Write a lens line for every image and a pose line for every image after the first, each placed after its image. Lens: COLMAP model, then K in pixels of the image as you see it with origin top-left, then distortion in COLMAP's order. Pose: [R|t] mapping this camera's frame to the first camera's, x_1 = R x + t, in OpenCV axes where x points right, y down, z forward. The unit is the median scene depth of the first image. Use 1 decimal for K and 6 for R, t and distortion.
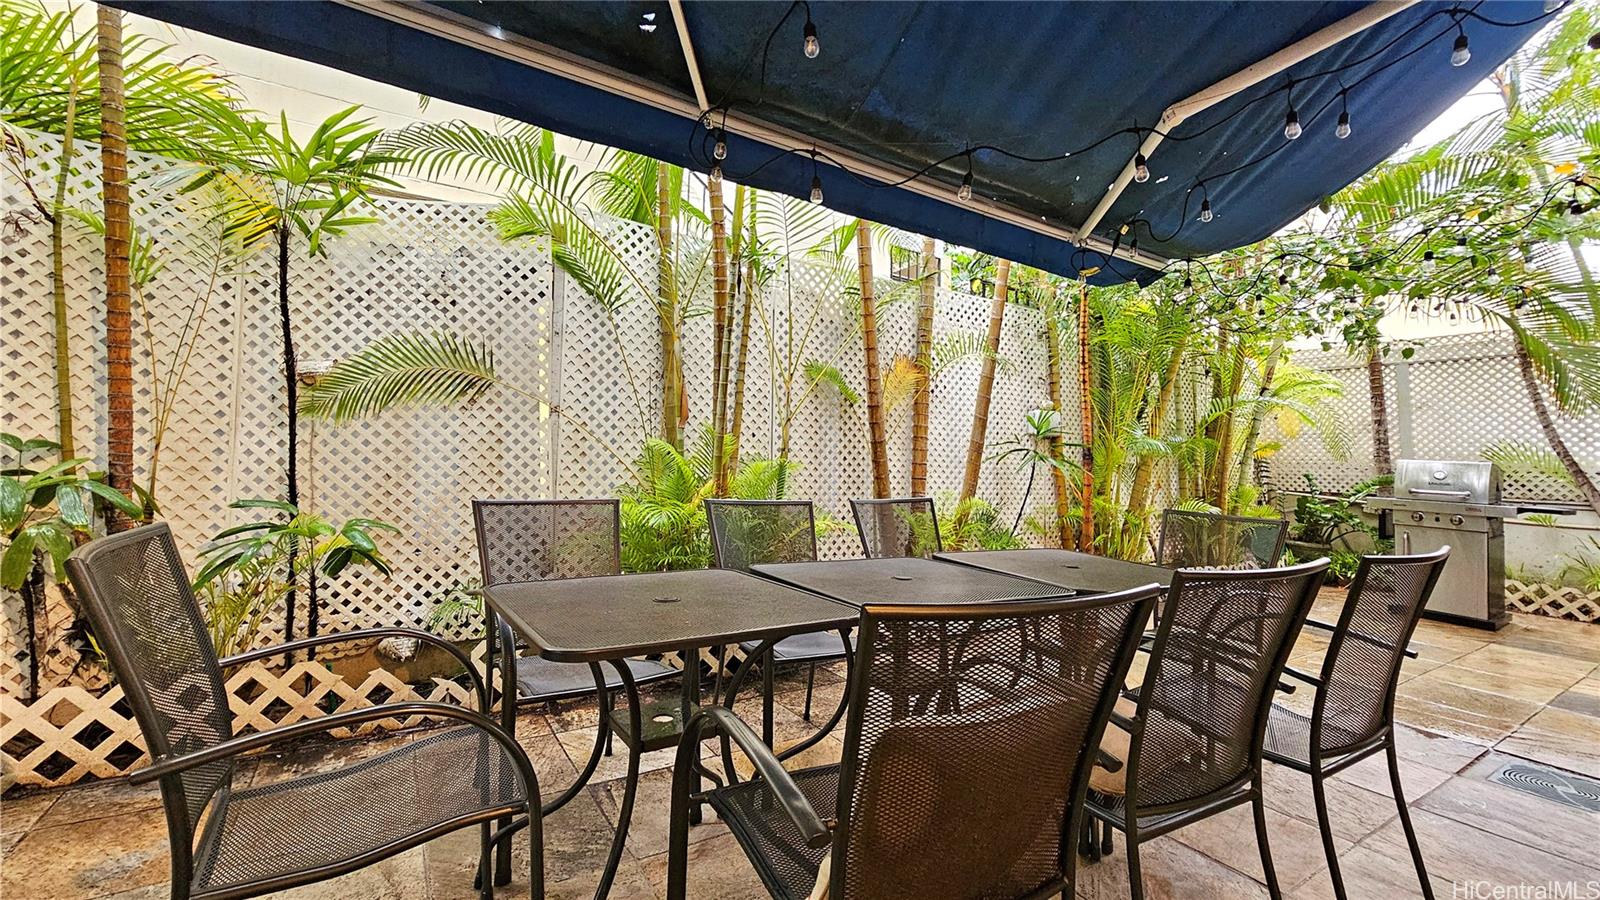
lens RADIAL K [[666.5, 0, 789.4], [0, 666.5, 435.4], [0, 0, 1]] dist [-0.000845, -0.000560]
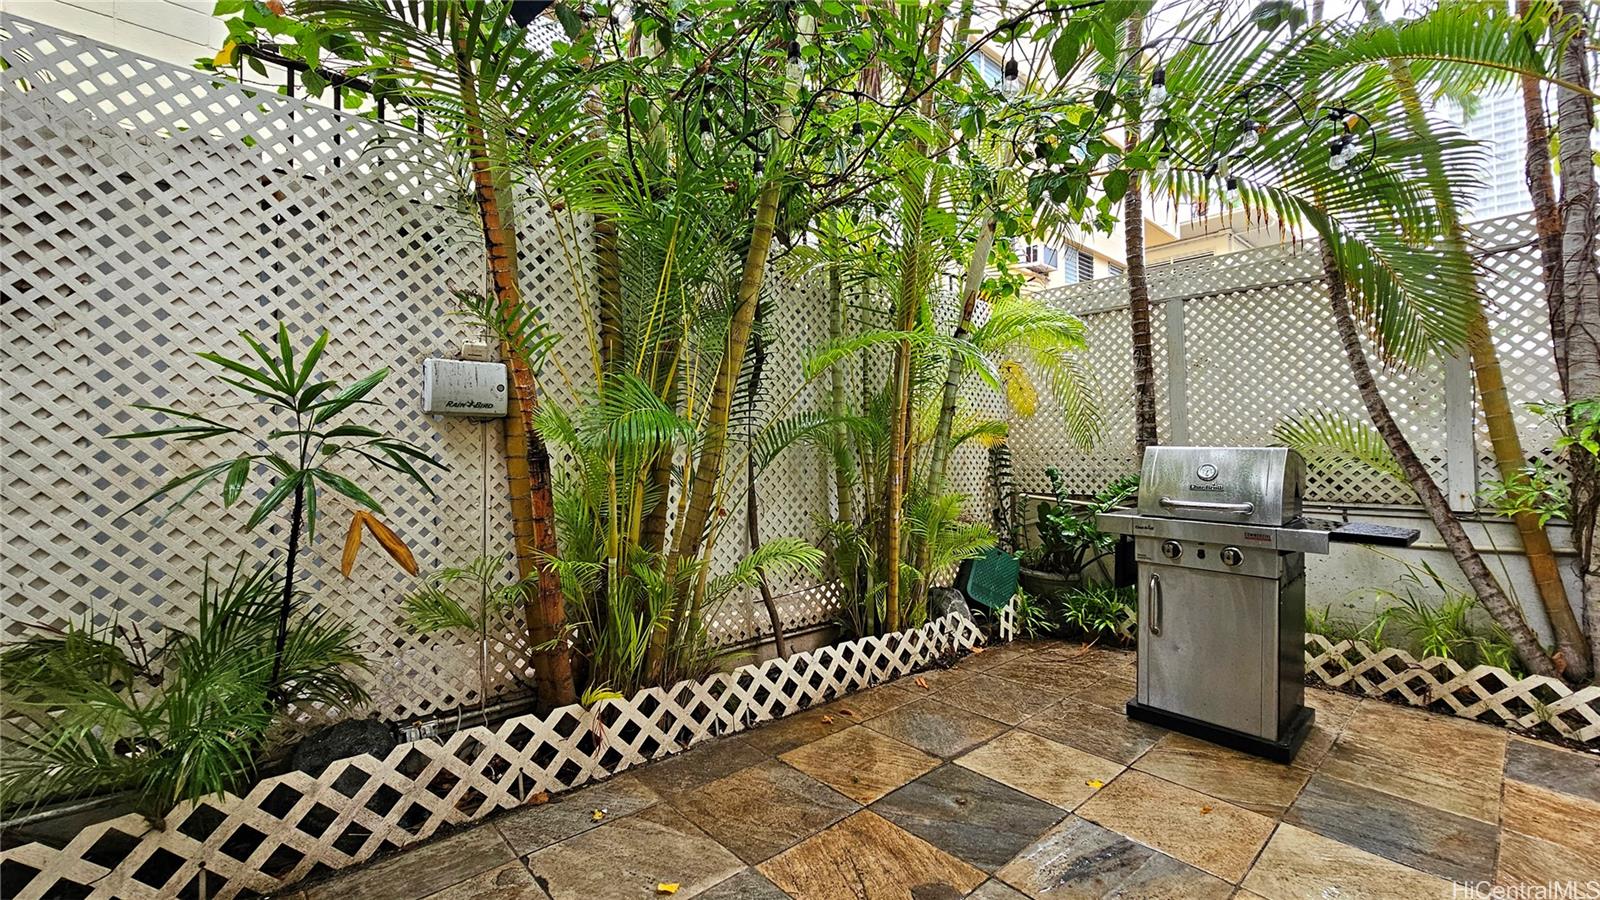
lens RADIAL K [[666.5, 0, 792.1], [0, 666.5, 463.1], [0, 0, 1]] dist [-0.000845, -0.000560]
pose [[0.984757, -0.032424, 0.170884, 0.504642], [0.023651, 0.998307, 0.053132, 0.012761], [-0.172318, -0.048280, 0.983858, 0.478889]]
